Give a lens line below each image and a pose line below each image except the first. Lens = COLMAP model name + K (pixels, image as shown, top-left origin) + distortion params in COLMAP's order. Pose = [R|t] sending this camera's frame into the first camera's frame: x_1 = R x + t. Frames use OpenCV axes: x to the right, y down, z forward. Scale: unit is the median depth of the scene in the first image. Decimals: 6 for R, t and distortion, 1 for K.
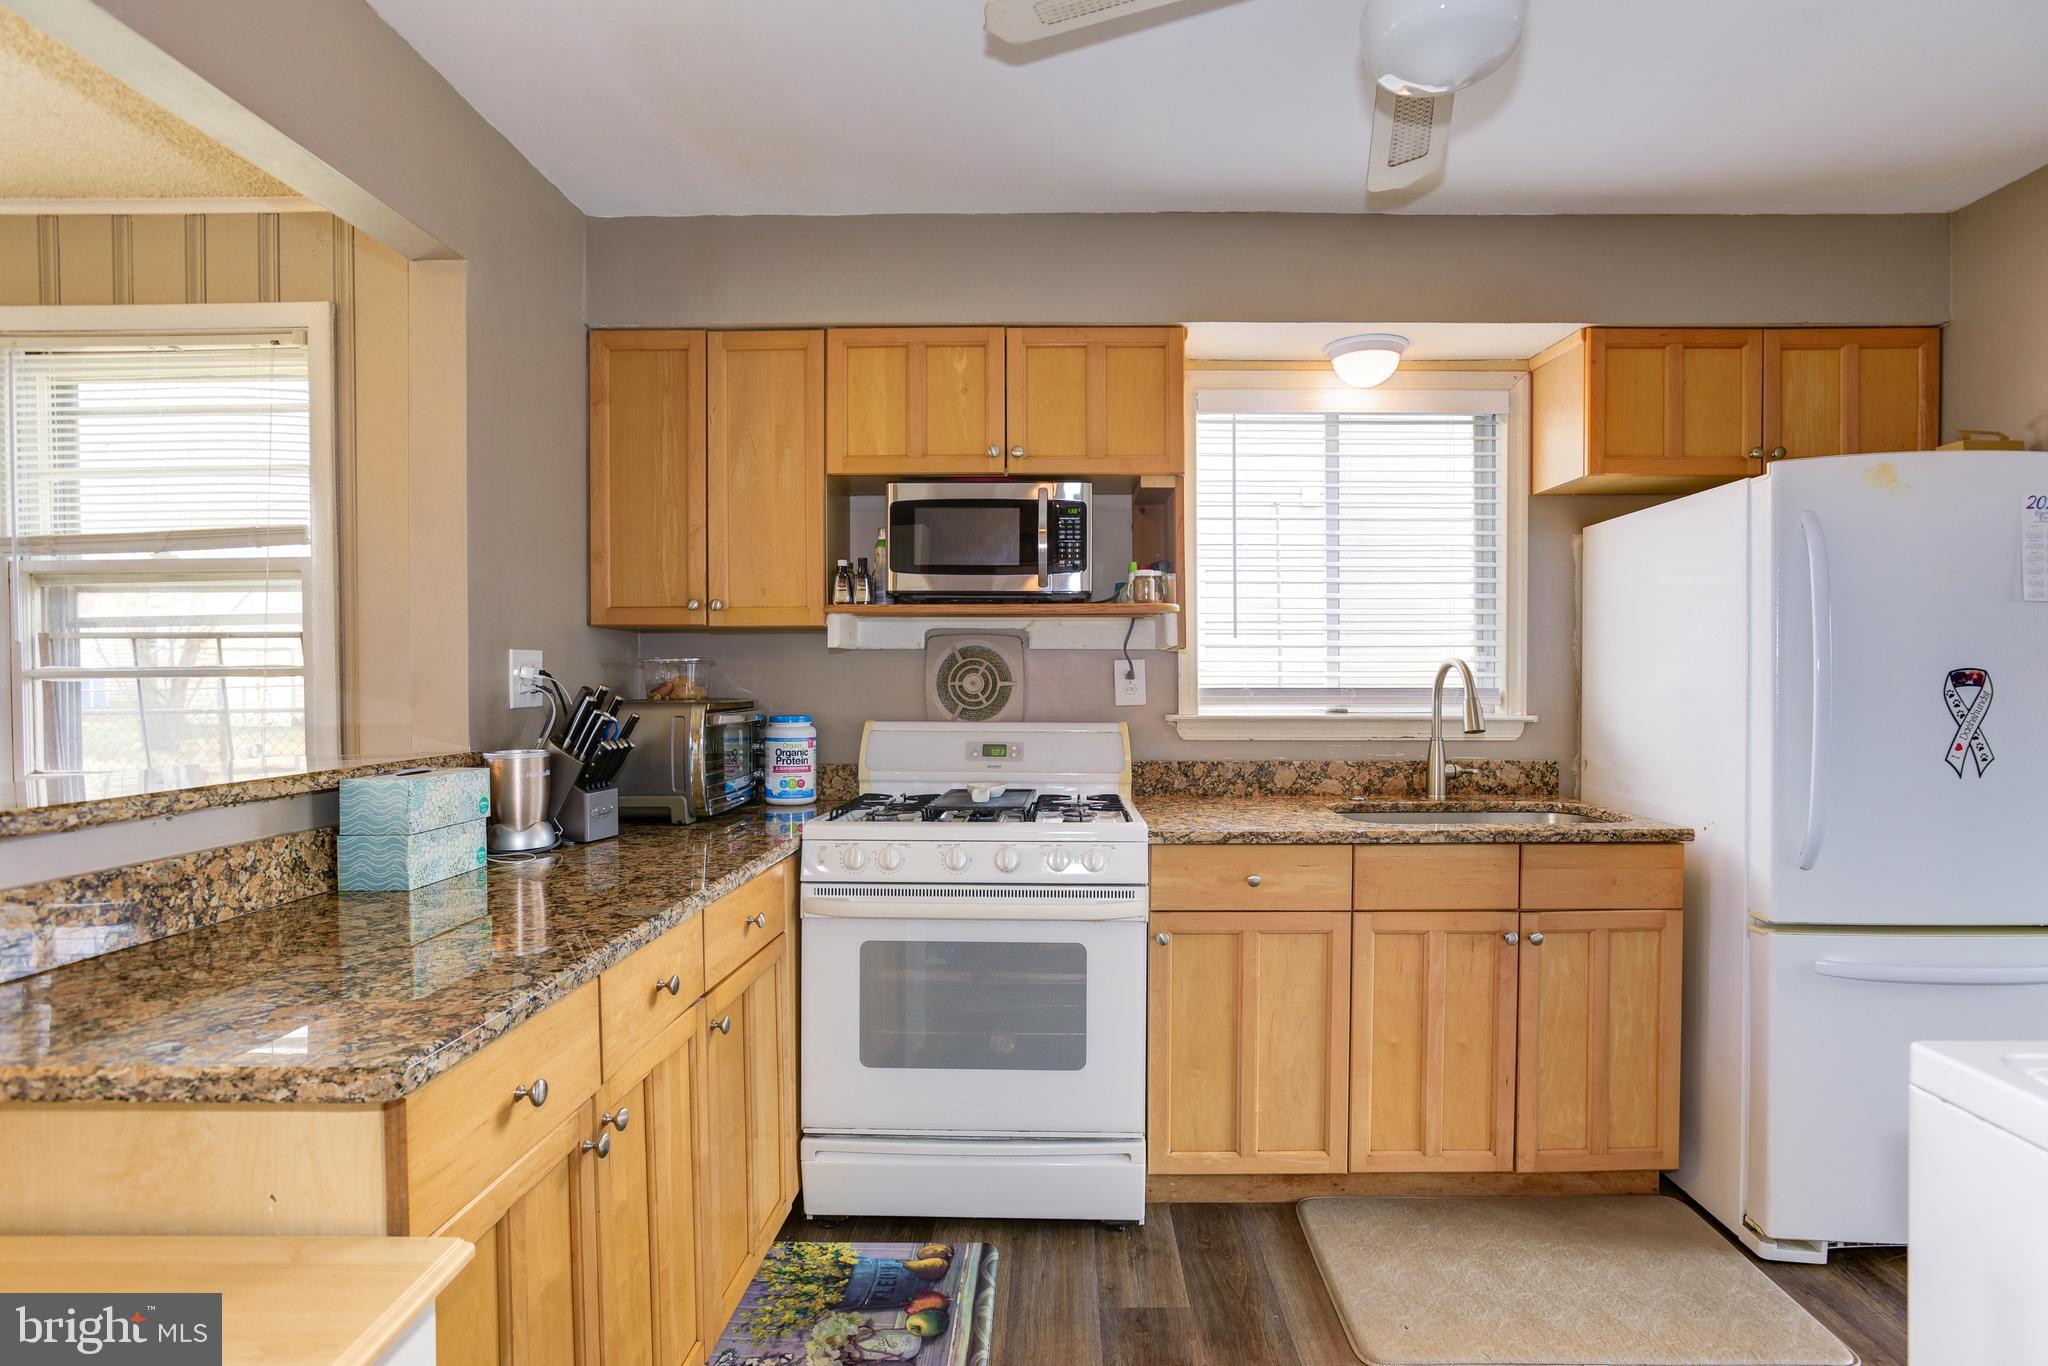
lens RADIAL K [[996.8, 0, 1068.2], [0, 996.8, 689.2], [0, 0, 1]] dist [-0.048430, 0.022278]
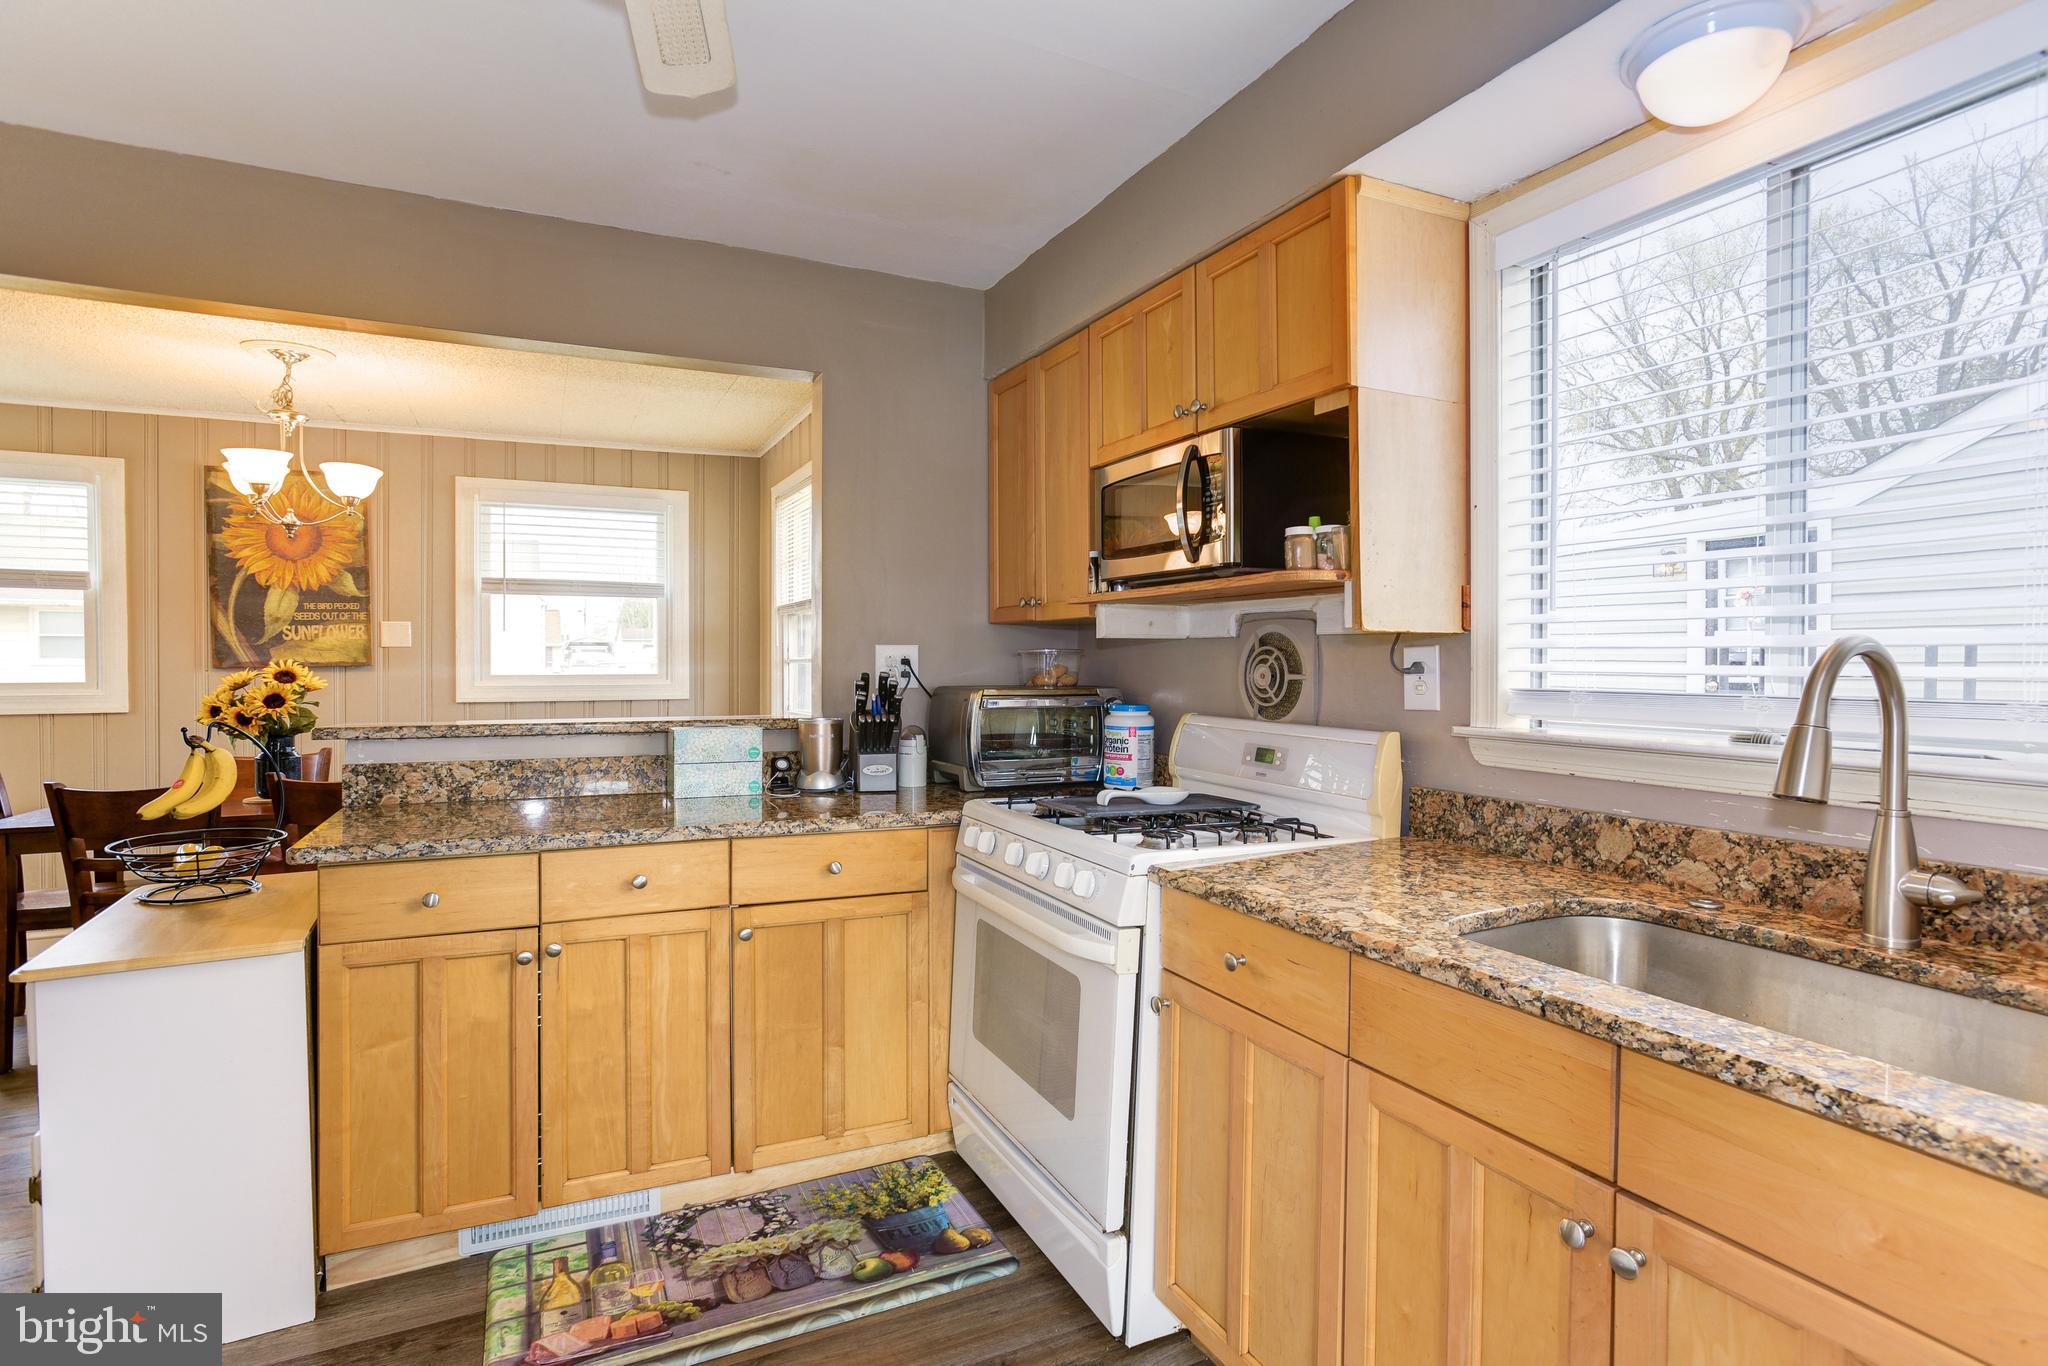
lens RADIAL K [[990.6, 0, 1030.4], [0, 990.6, 681.5], [0, 0, 1]] dist [-0.051293, 0.028721]
pose [[0.463291, 0.020259, -0.885975, 0.655929], [-0.016500, 0.999763, 0.014232, -0.011603], [0.886053, 0.008025, 0.463515, 0.492867]]
